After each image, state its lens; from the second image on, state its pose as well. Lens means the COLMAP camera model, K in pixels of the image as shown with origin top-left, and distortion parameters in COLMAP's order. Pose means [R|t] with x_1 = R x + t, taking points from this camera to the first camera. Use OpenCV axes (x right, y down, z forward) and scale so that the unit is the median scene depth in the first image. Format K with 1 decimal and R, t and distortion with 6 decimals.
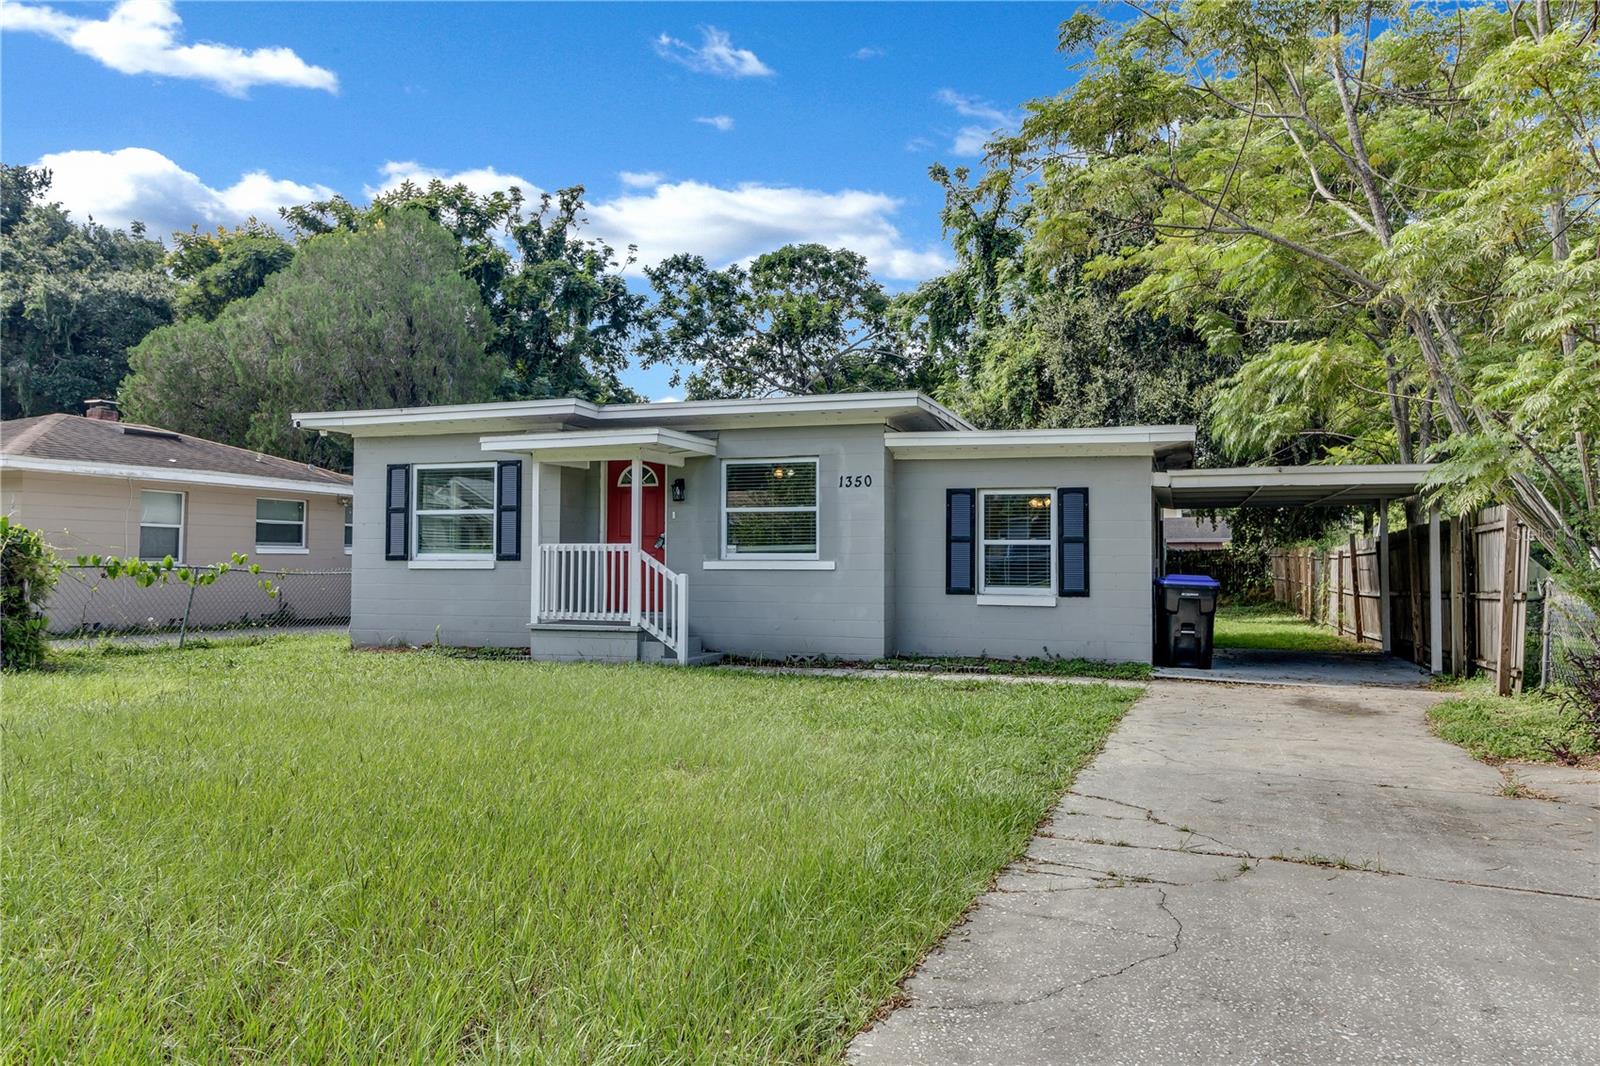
lens RADIAL K [[1109.0, 0, 800.0], [0, 1109.0, 533.0], [0, 0, 1]] dist [0.002914, -0.000774]
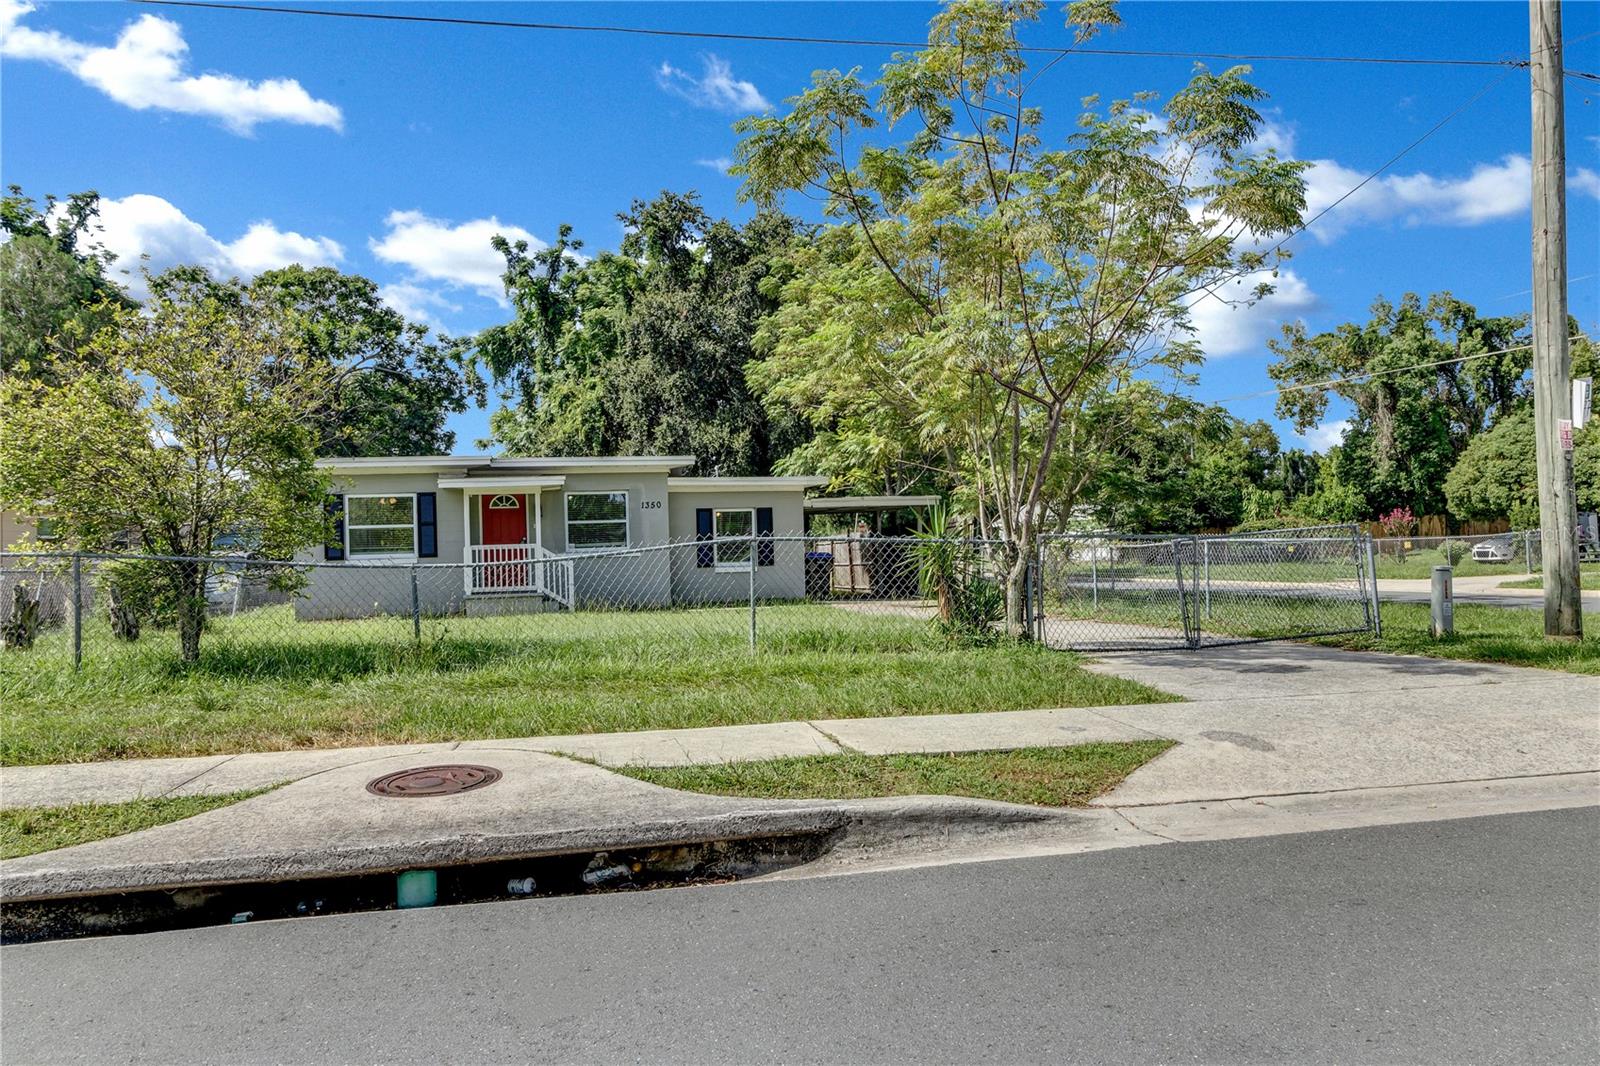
lens RADIAL K [[1109.0, 0, 800.0], [0, 1109.0, 533.0], [0, 0, 1]] dist [0.002914, -0.000774]
pose [[0.854936, -0.021231, 0.518299, -0.462603], [0.021189, 0.999757, 0.006001, -0.005670], [-0.518301, 0.005852, 0.855178, -0.433999]]
